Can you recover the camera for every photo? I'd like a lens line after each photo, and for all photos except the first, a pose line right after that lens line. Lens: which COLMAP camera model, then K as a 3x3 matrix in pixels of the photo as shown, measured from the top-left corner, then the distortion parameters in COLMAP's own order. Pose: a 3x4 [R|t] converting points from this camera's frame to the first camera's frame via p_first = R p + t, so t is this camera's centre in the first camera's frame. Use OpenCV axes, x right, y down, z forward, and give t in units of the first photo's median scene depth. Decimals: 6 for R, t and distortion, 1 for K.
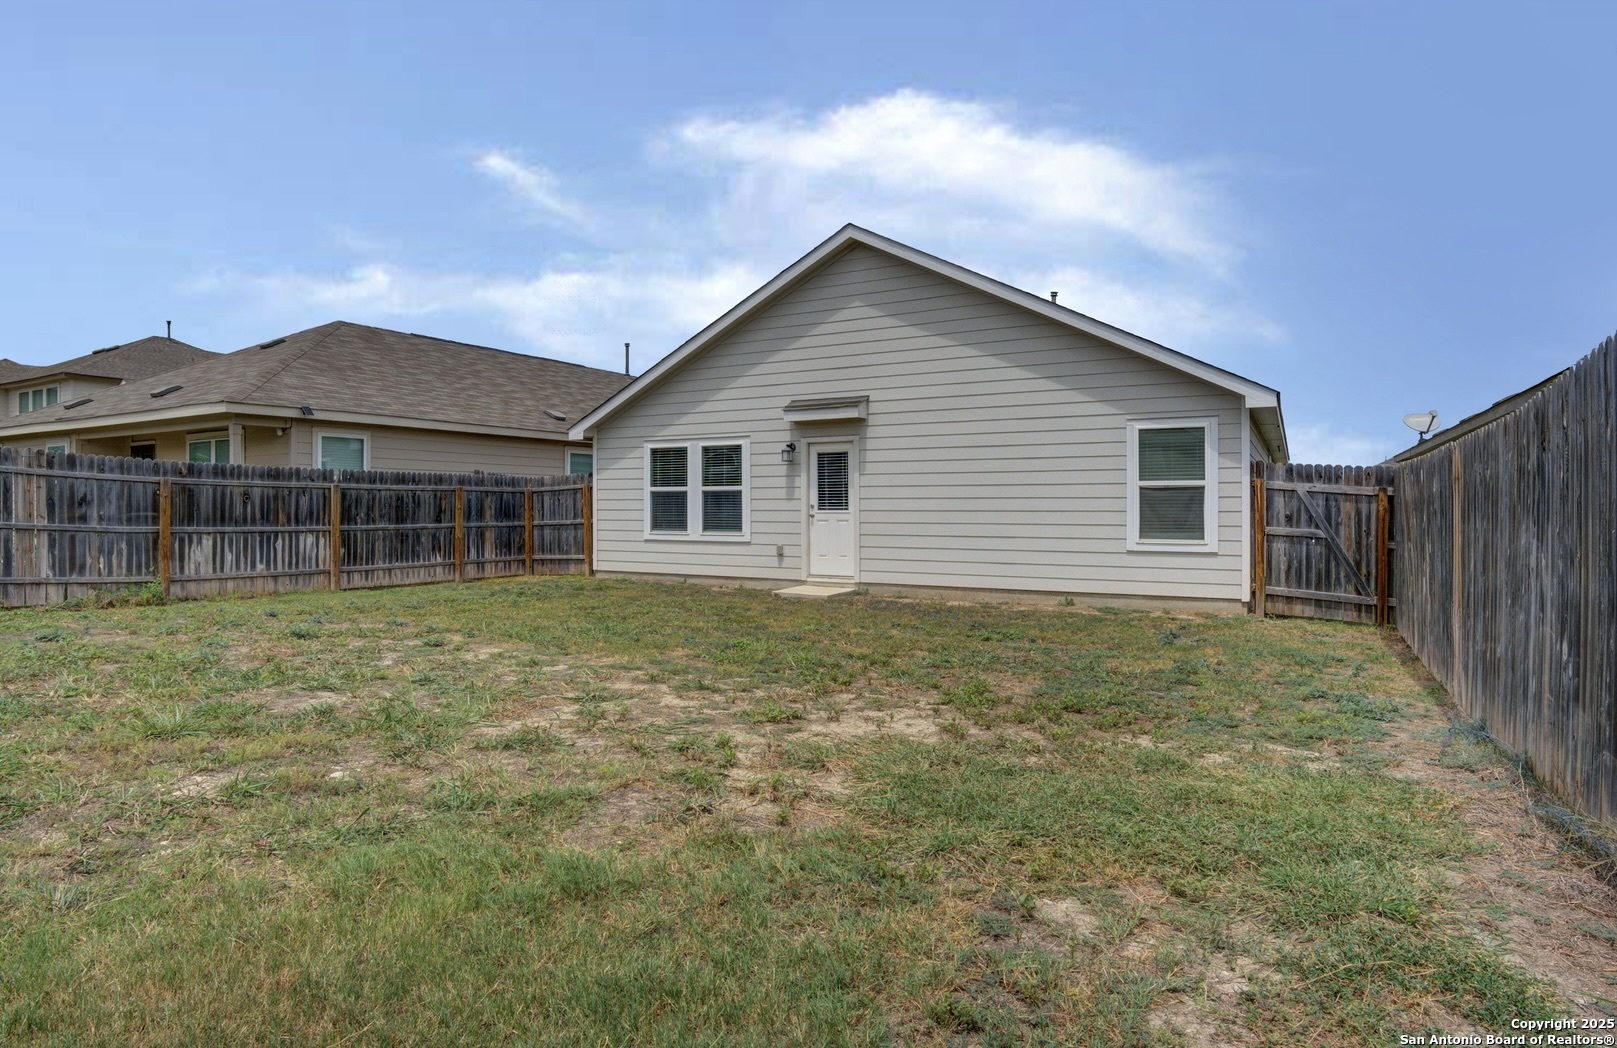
lens RADIAL K [[902.3, 0, 821.1], [0, 902.3, 511.1], [0, 0, 1]] dist [-0.020054, 0.000216]
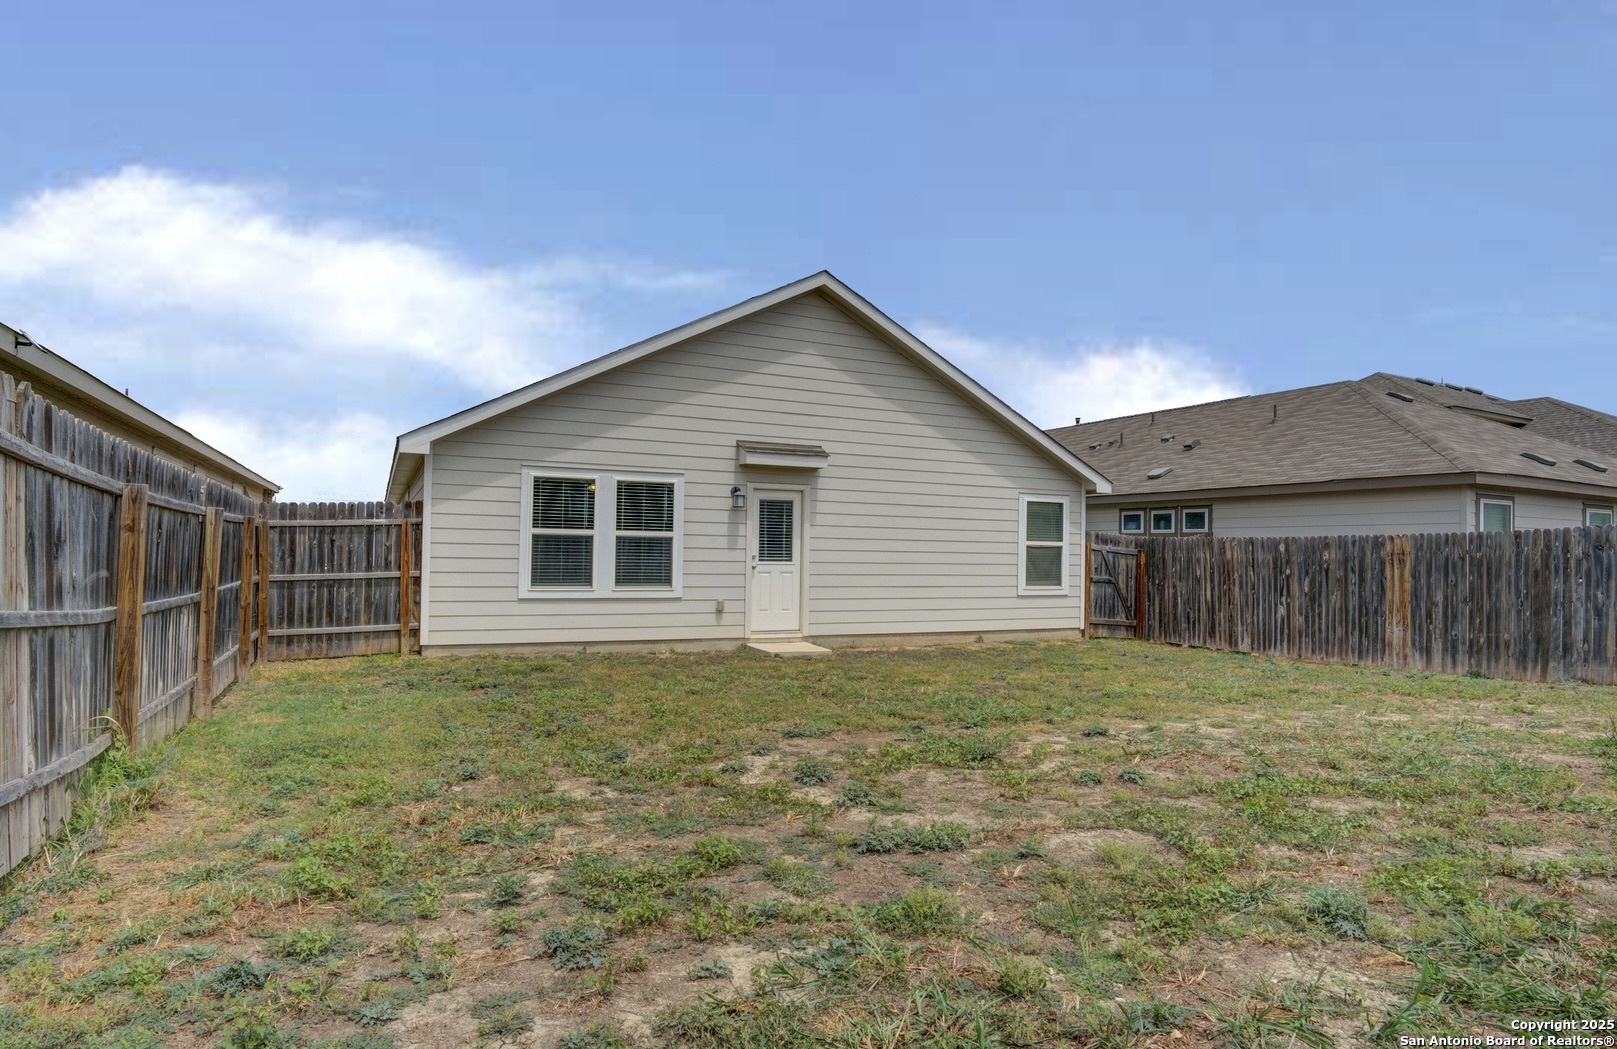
lens RADIAL K [[902.3, 0, 810.8], [0, 902.3, 539.7], [0, 0, 1]] dist [-0.020054, 0.000216]
pose [[0.577863, 0.023945, 0.815783, -0.707181], [-0.009092, 0.999696, -0.022903, -0.002212], [-0.816083, 0.005818, 0.577905, 0.402634]]
